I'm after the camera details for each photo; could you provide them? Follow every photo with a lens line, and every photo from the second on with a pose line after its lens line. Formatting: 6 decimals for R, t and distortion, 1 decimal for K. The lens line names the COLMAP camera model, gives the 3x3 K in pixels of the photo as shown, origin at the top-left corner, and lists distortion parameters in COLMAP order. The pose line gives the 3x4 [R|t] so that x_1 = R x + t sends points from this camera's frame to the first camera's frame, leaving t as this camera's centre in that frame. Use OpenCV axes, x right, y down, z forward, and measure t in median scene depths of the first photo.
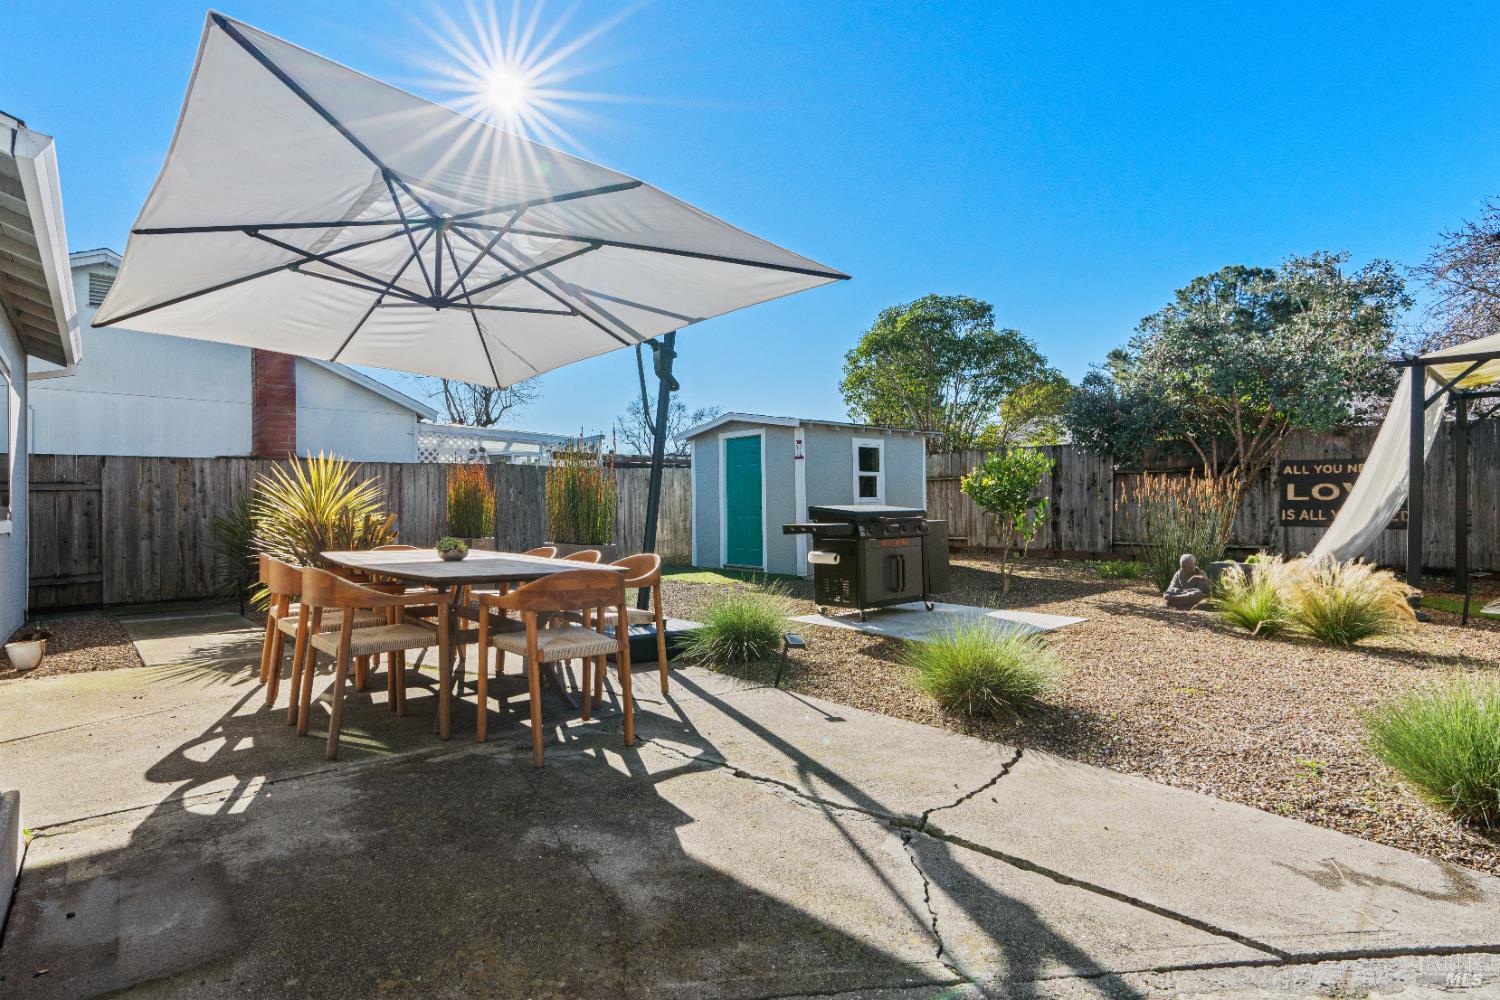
lens RADIAL K [[712.0, 0, 749.0], [0, 712.0, 506.5], [0, 0, 1]] dist [0.000167, -0.000113]
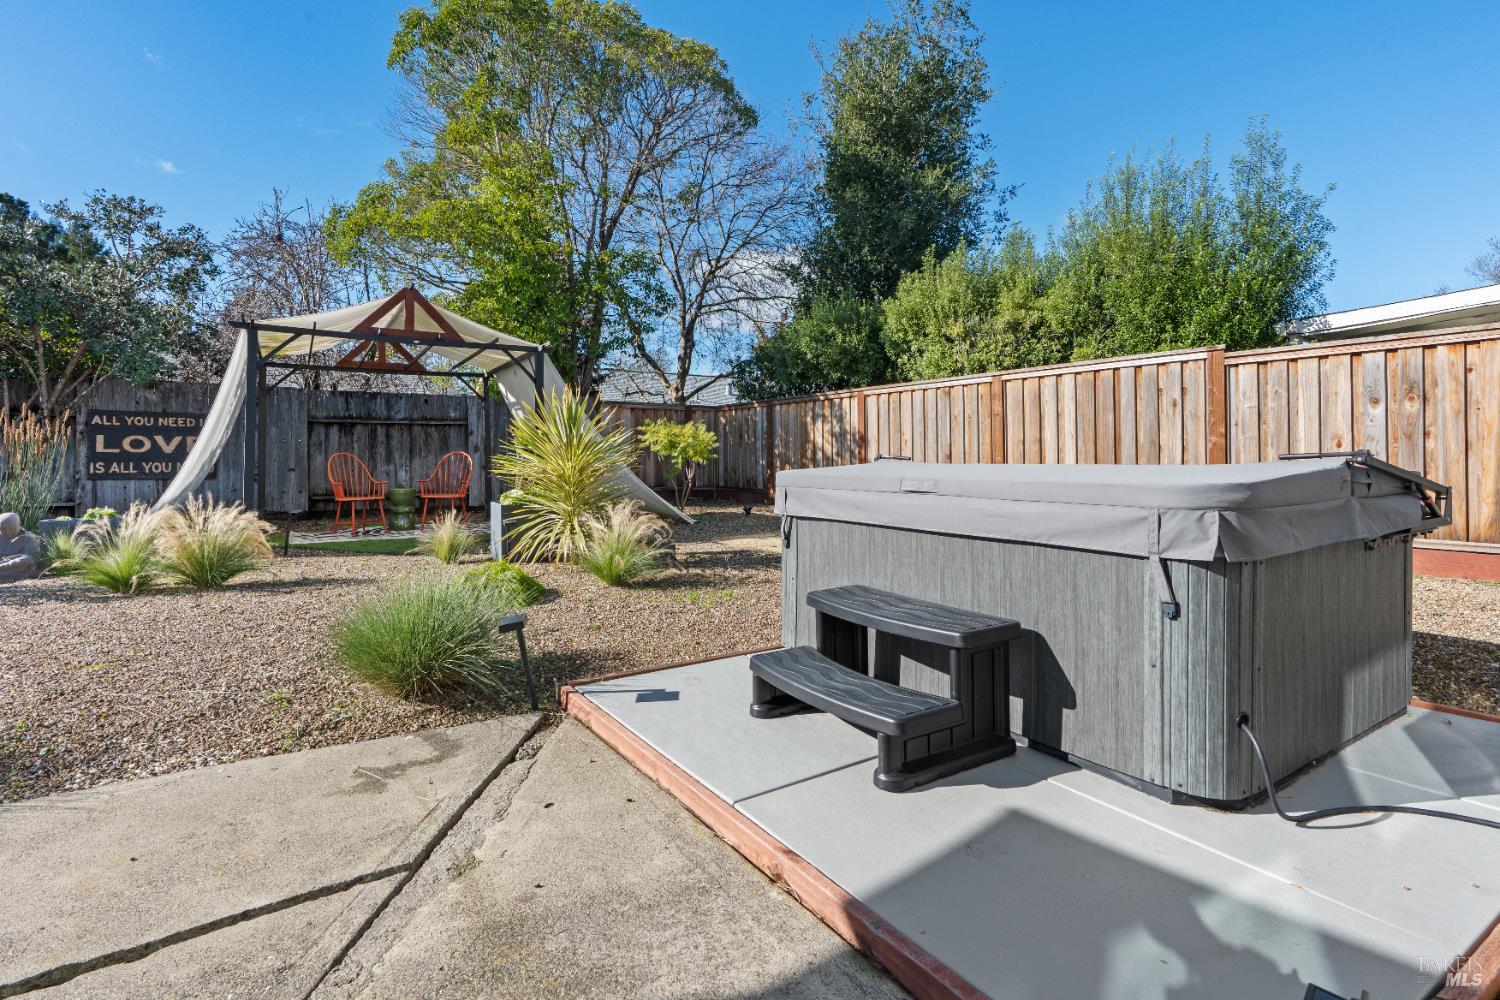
lens RADIAL K [[720.8, 0, 704.6], [0, 720.8, 459.6], [0, 0, 1]] dist [0.000616, 0.000164]
pose [[0.190020, 0.005799, 0.981763, -0.091288], [0.000213, 0.999982, -0.005948, 0.035137], [-0.981780, 0.001340, 0.190016, 0.217352]]
